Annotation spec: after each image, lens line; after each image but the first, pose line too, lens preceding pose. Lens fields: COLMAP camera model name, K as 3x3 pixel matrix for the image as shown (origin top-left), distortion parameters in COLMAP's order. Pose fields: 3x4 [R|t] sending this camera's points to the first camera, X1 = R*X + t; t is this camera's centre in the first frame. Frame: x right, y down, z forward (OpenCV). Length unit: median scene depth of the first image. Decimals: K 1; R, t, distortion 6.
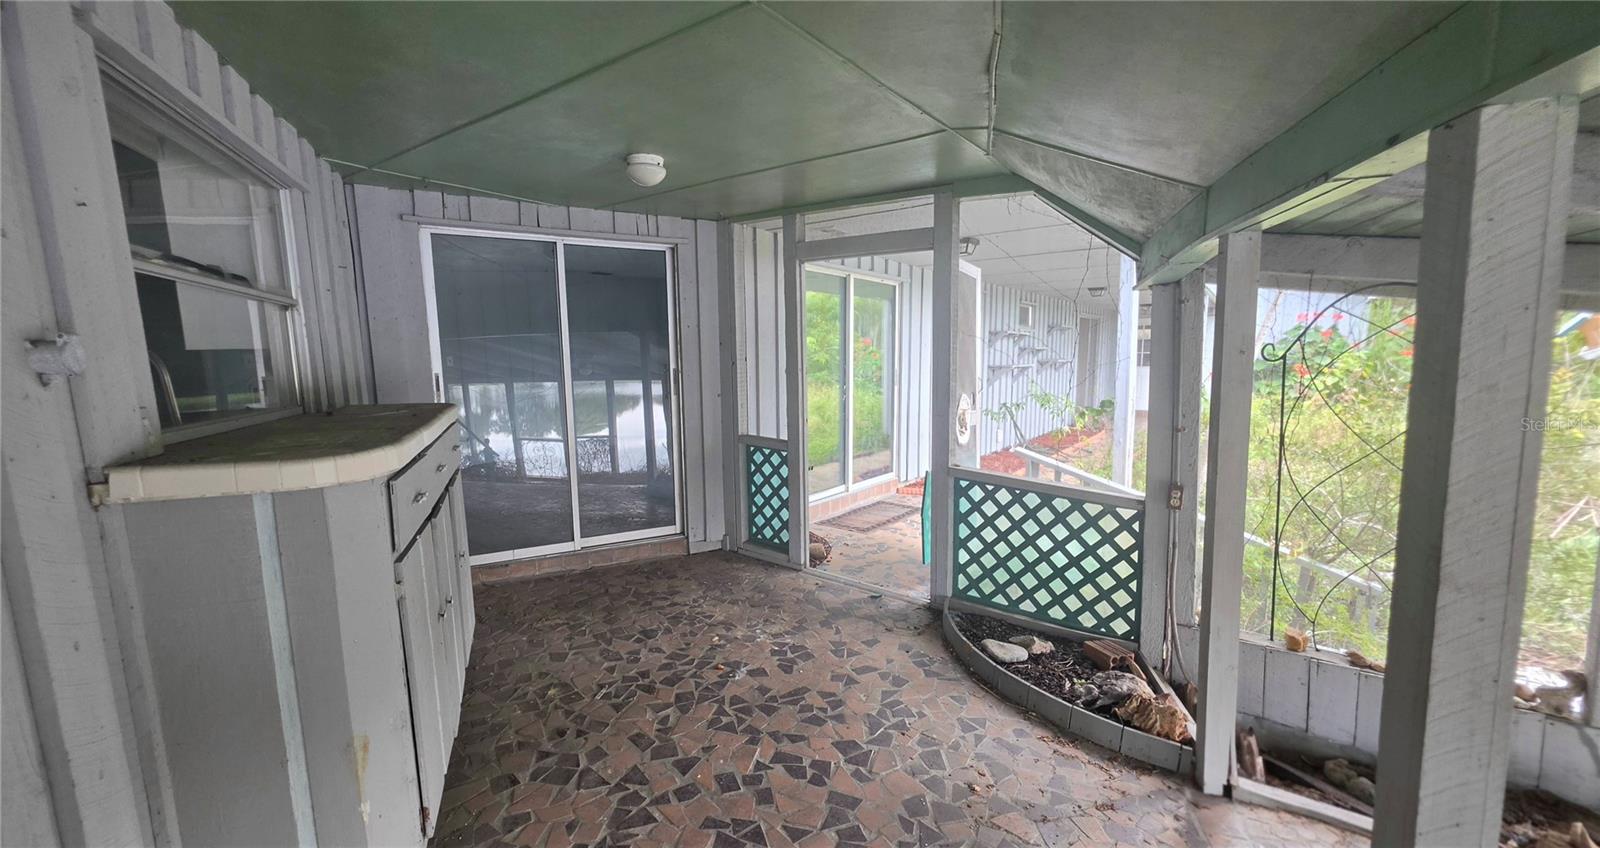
lens RADIAL K [[576.5, 0, 857.5], [0, 576.5, 448.4], [0, 0, 1]] dist [-0.000446, -0.000063]
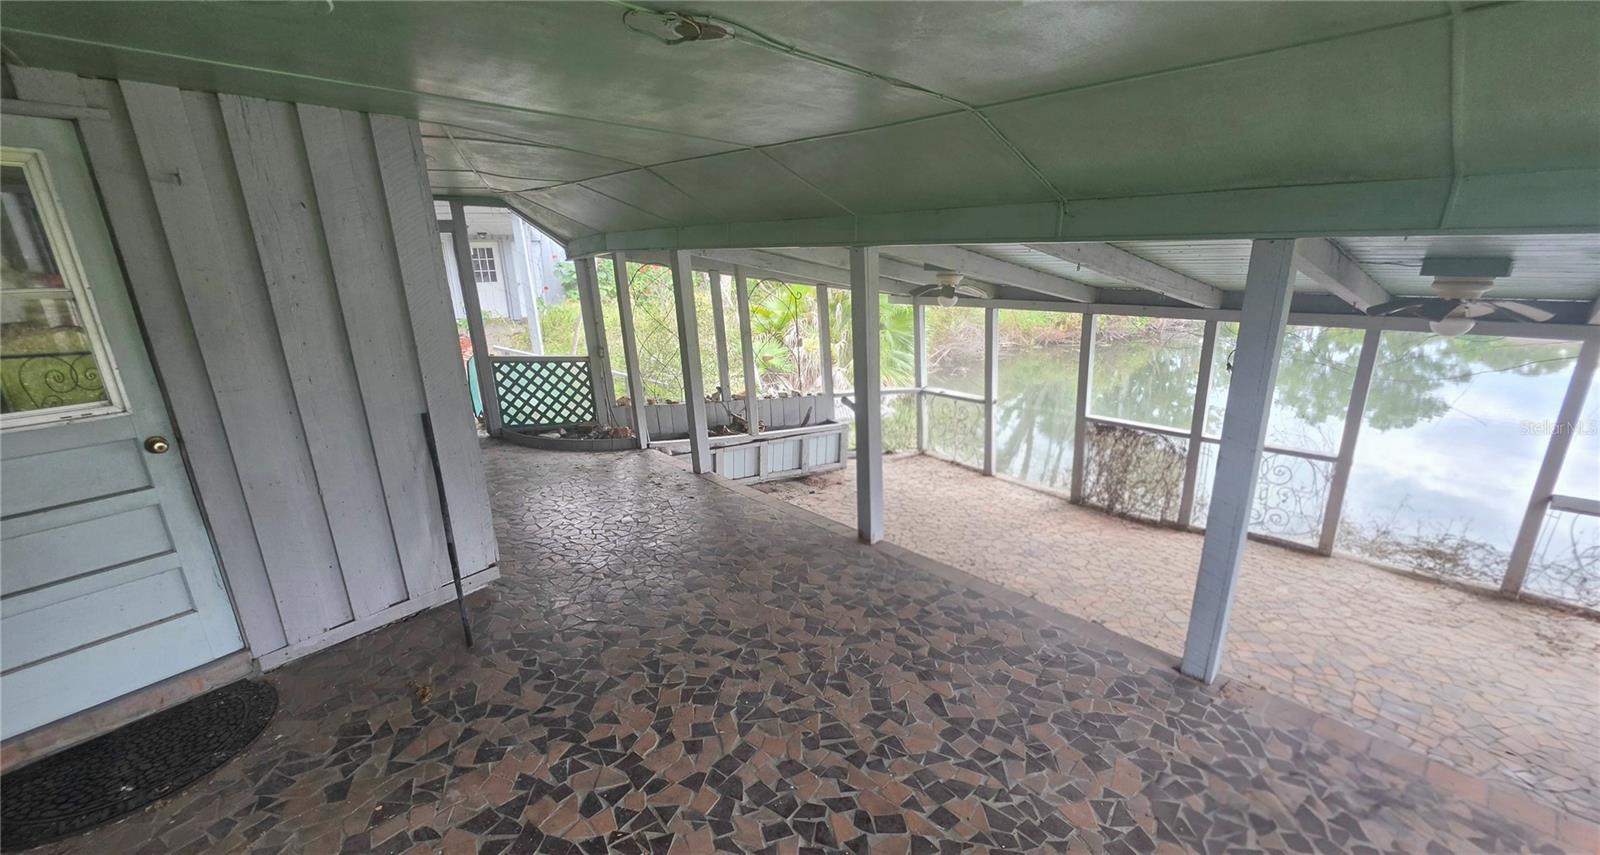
lens RADIAL K [[584.6, 0, 800.4], [0, 584.6, 425.4], [0, 0, 1]] dist [-0.000032, 0.000000]
pose [[0.512554, -0.235373, 0.825765, -0.946582], [0.137974, 0.971776, 0.191350, 0.027954], [-0.847497, 0.015856, 0.530563, -0.834951]]
